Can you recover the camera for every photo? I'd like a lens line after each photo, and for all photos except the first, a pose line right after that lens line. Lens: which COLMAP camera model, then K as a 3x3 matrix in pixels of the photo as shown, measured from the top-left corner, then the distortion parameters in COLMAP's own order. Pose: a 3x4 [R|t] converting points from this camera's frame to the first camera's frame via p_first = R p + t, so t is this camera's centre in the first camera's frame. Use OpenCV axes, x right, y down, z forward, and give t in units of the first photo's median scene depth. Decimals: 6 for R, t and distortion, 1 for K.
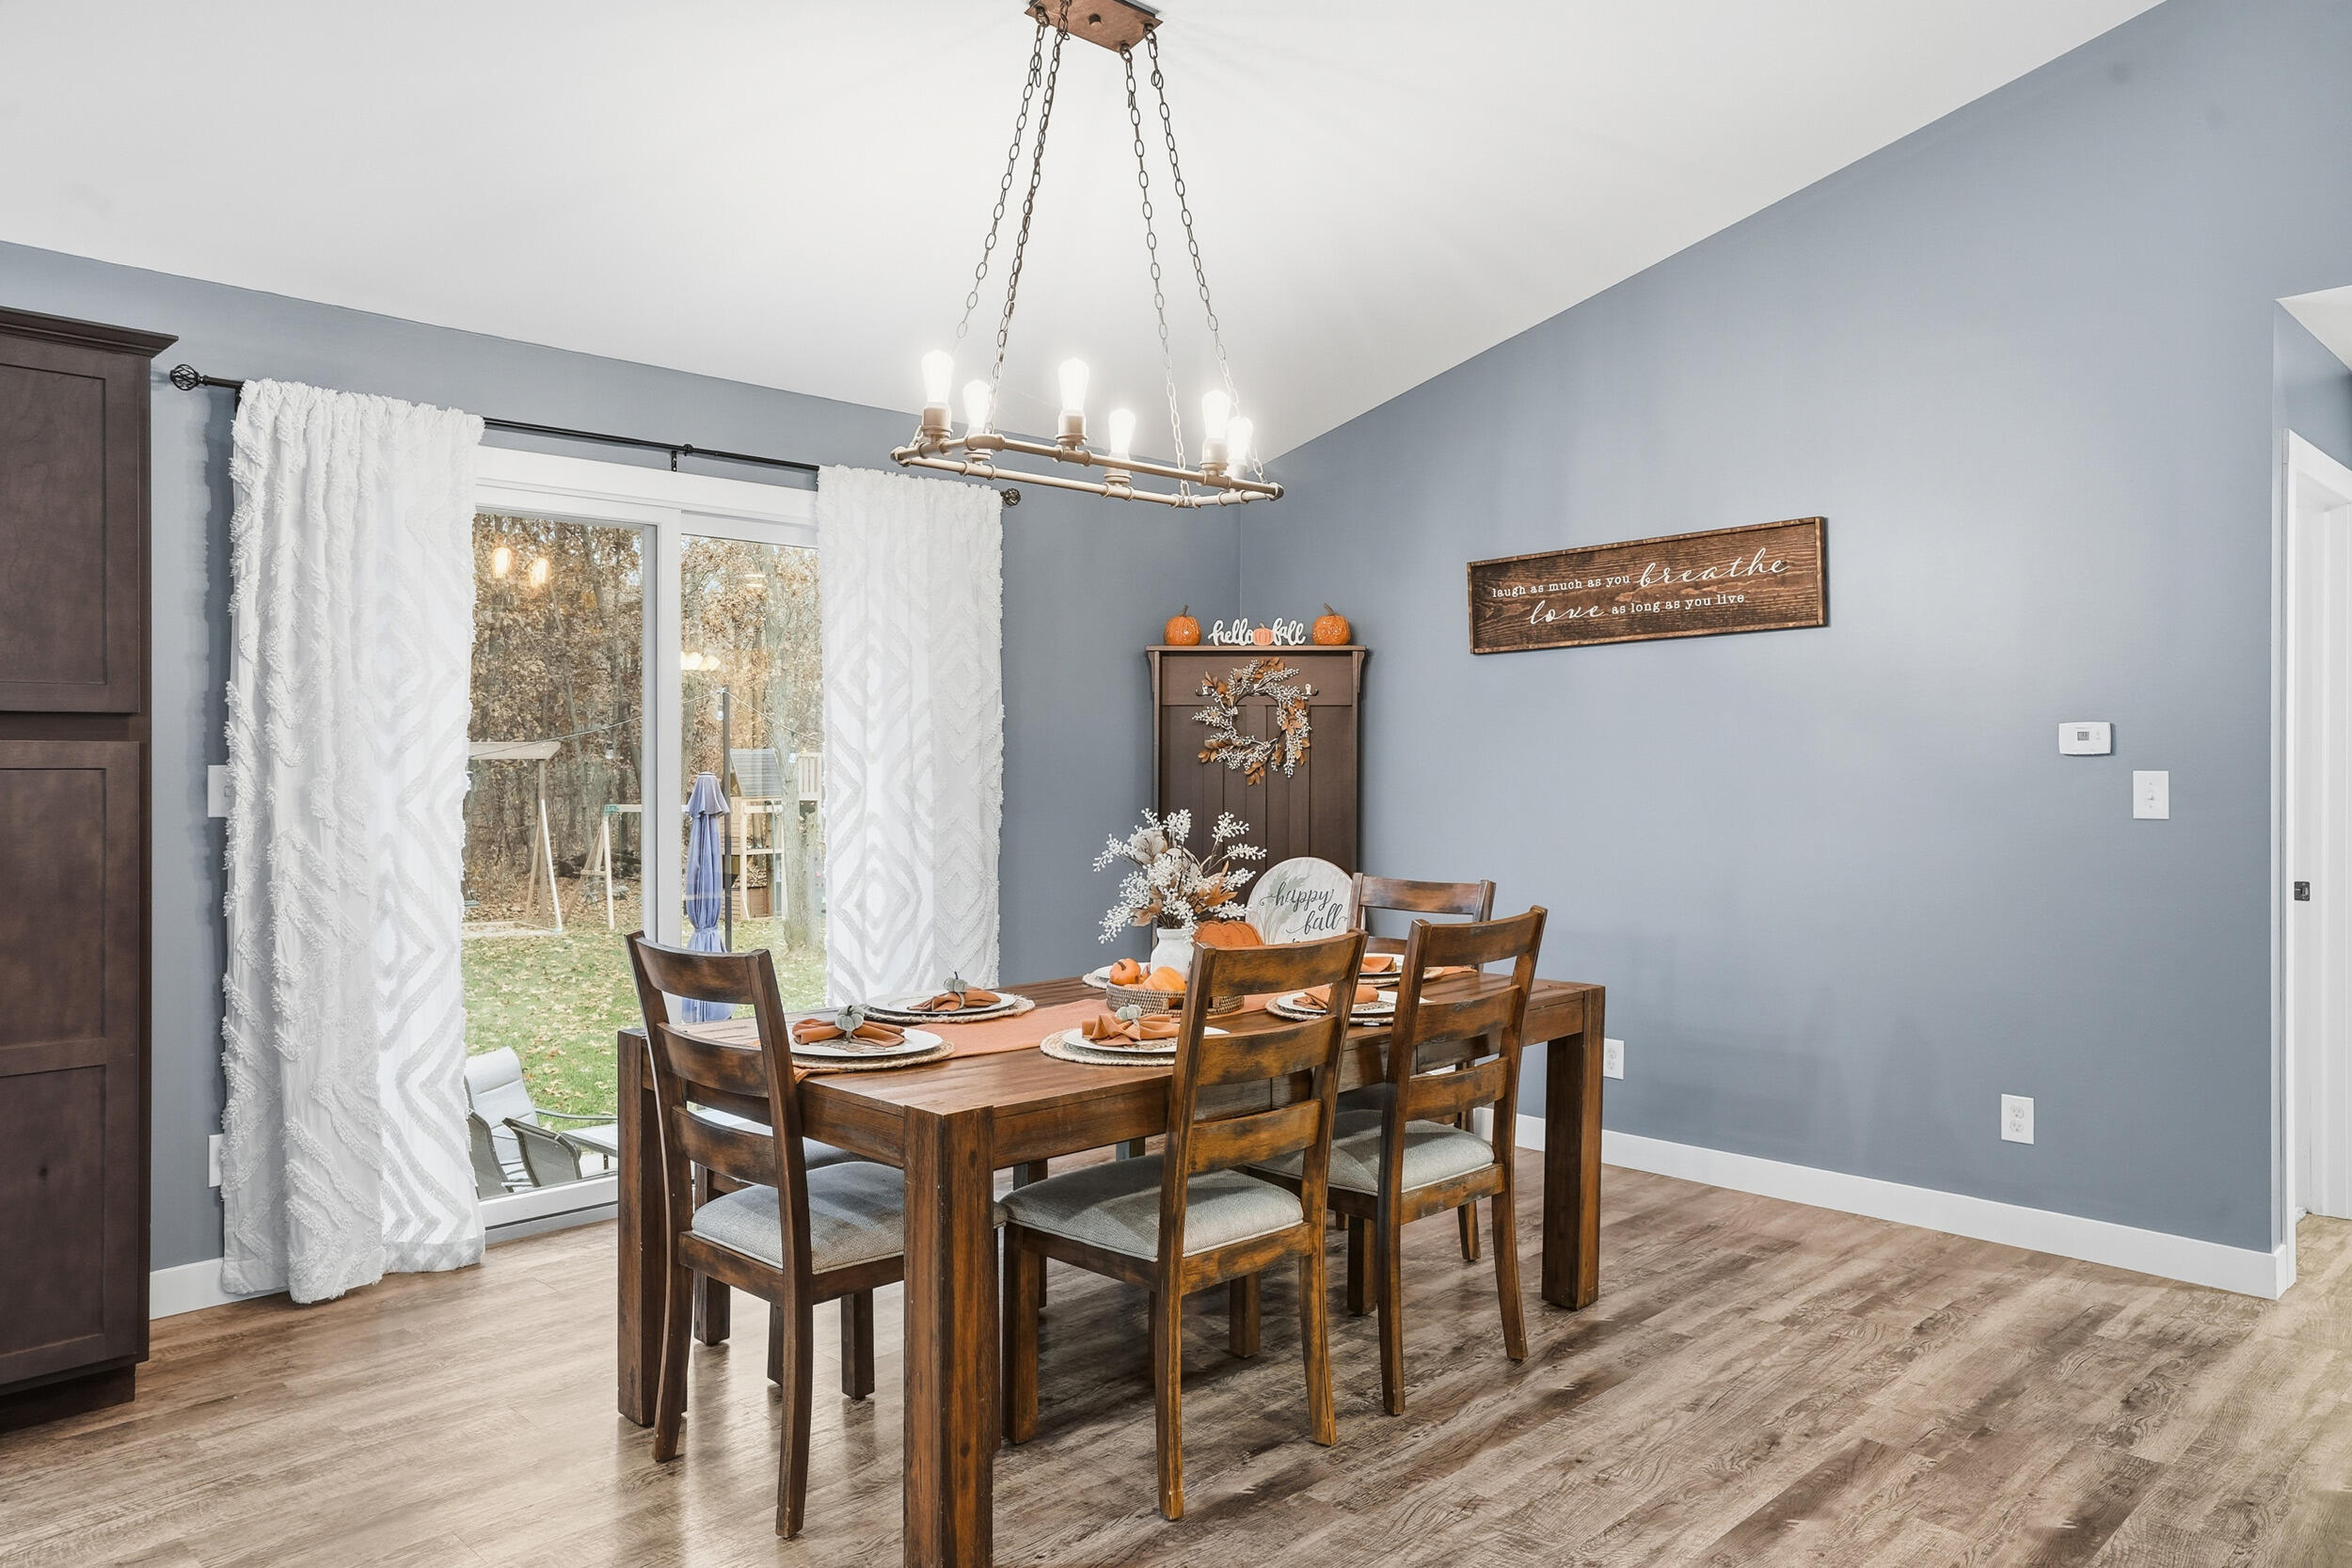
lens RADIAL K [[1582.7, 0, 1178.4], [0, 1582.7, 775.9], [0, 0, 1]] dist [-0.005973, 0.001991]
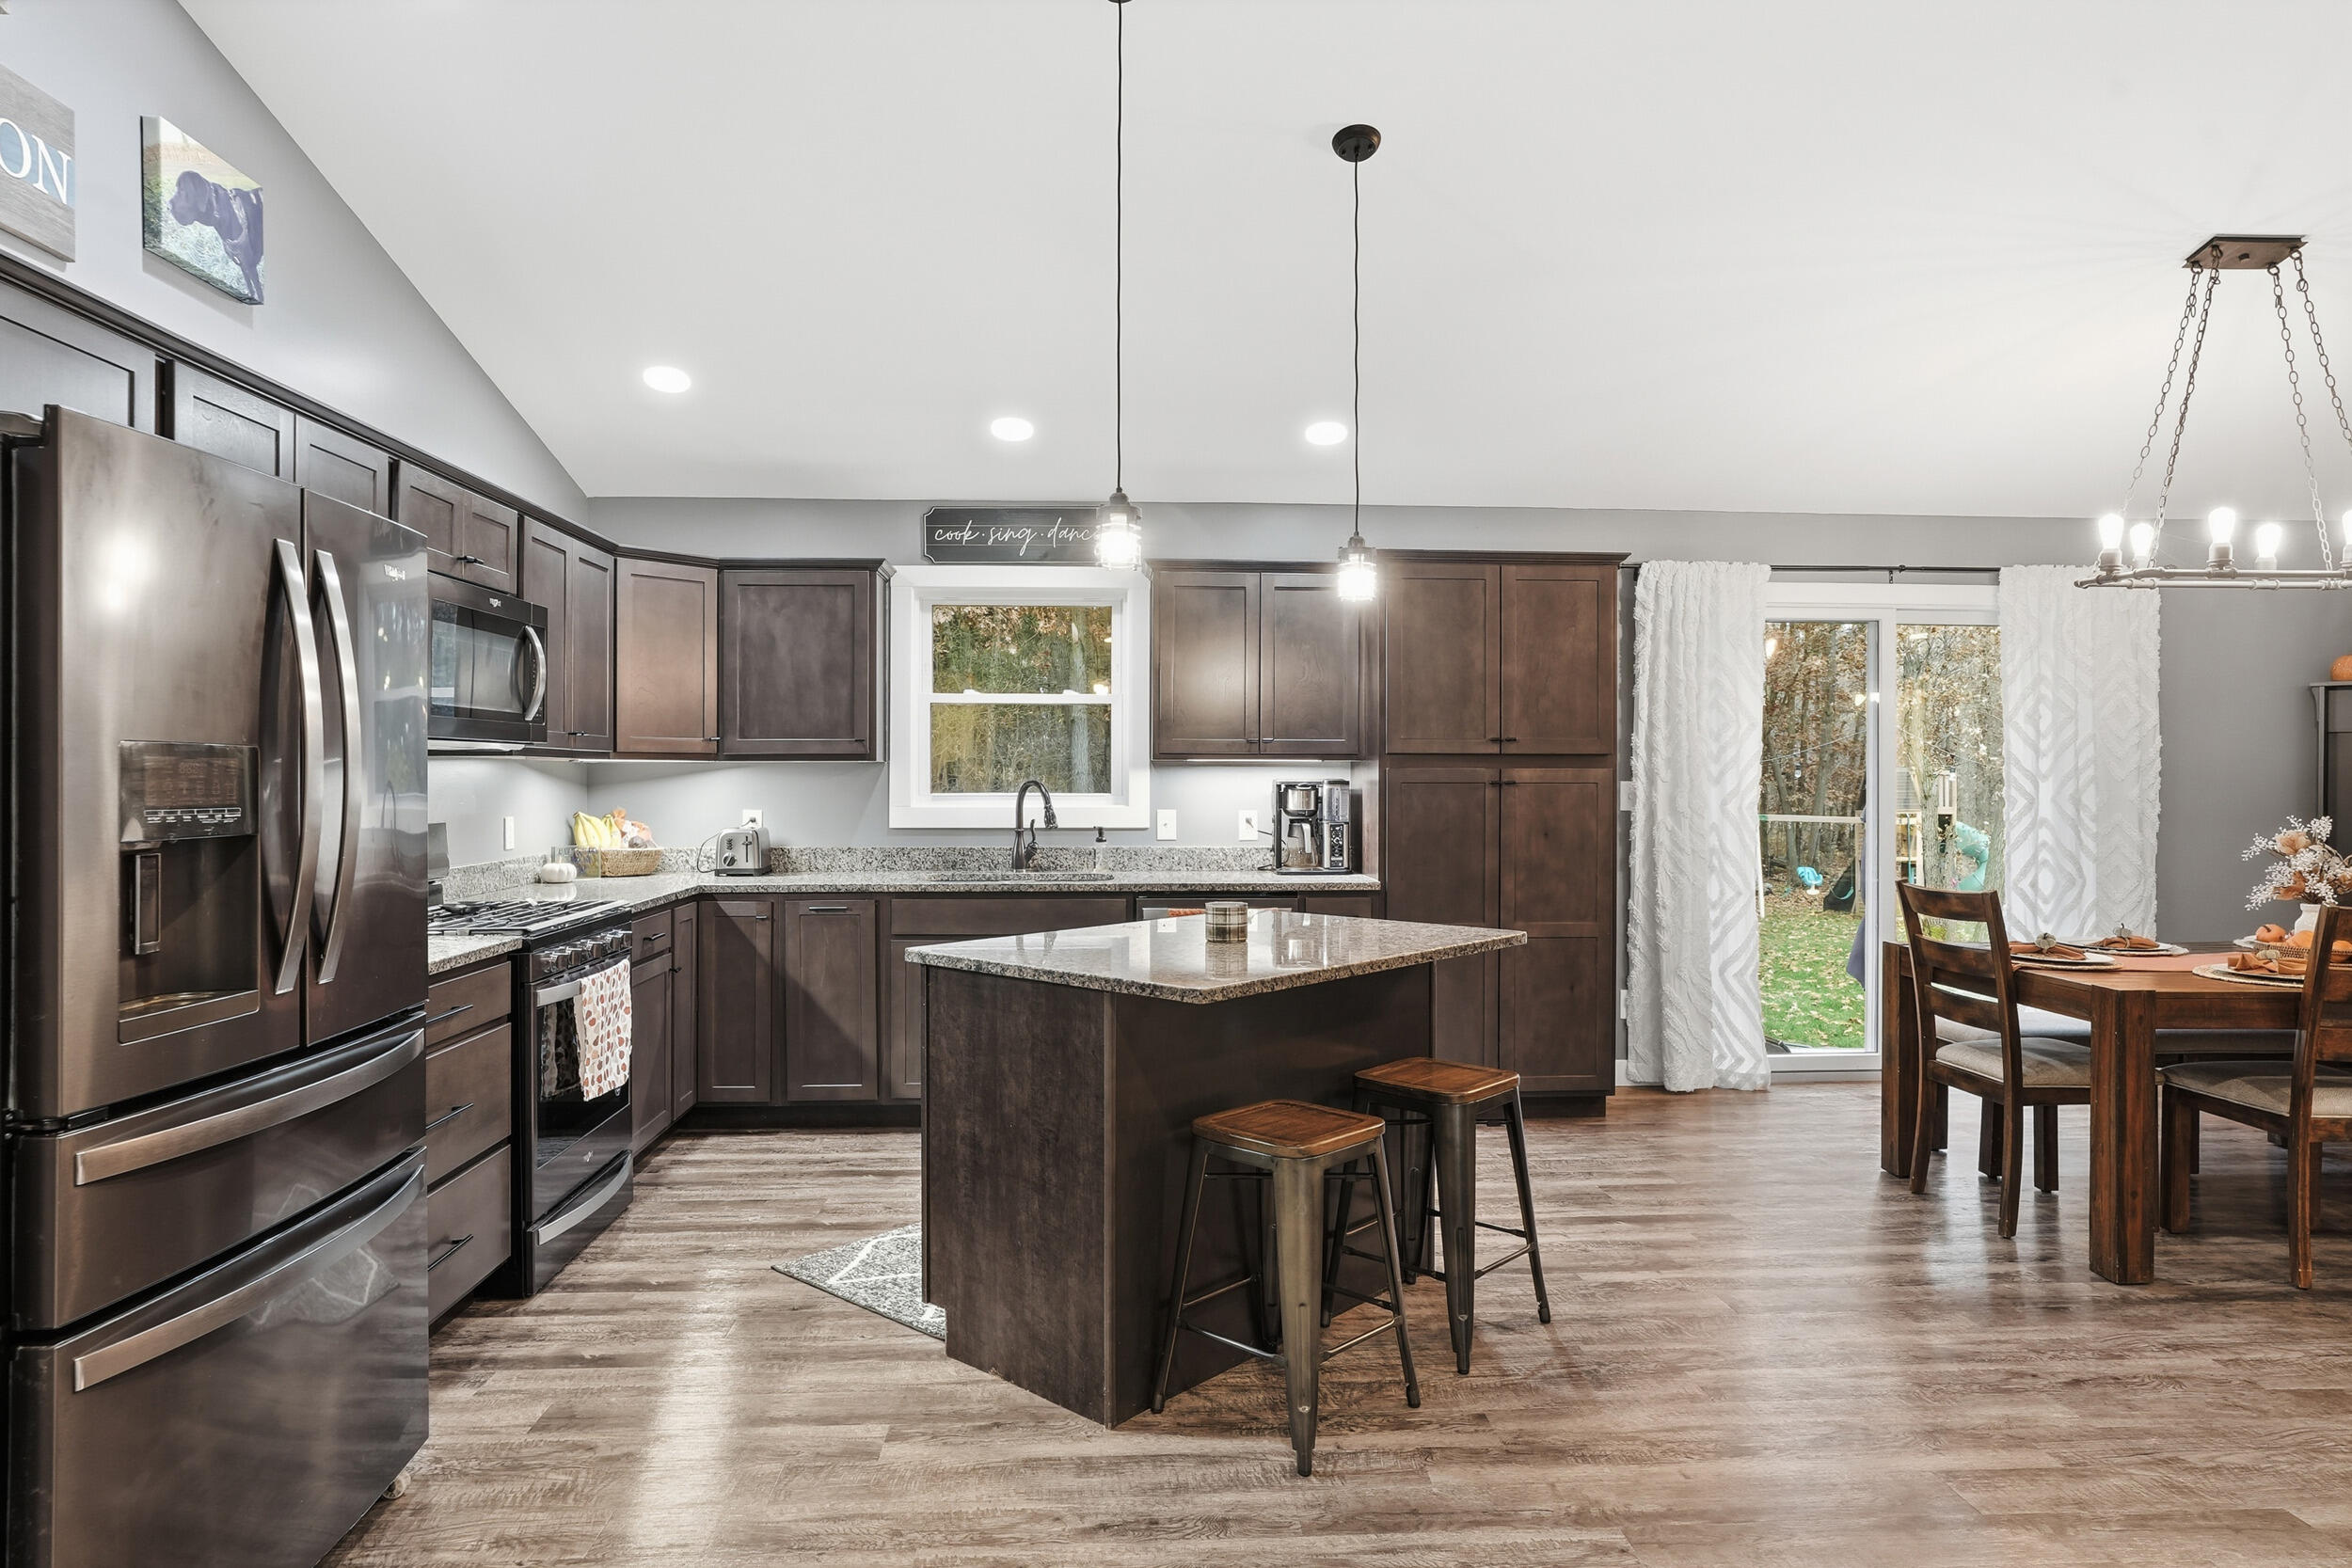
lens RADIAL K [[1402.2, 0, 1170.9], [0, 1402.2, 781.1], [0, 0, 1]] dist [-0.022020, 0.019201]
pose [[0.748425, 0.002421, -0.663215, 0.051759], [-0.007940, 0.999954, -0.005311, 0.005249], [0.663172, 0.009241, 0.748410, -0.514545]]
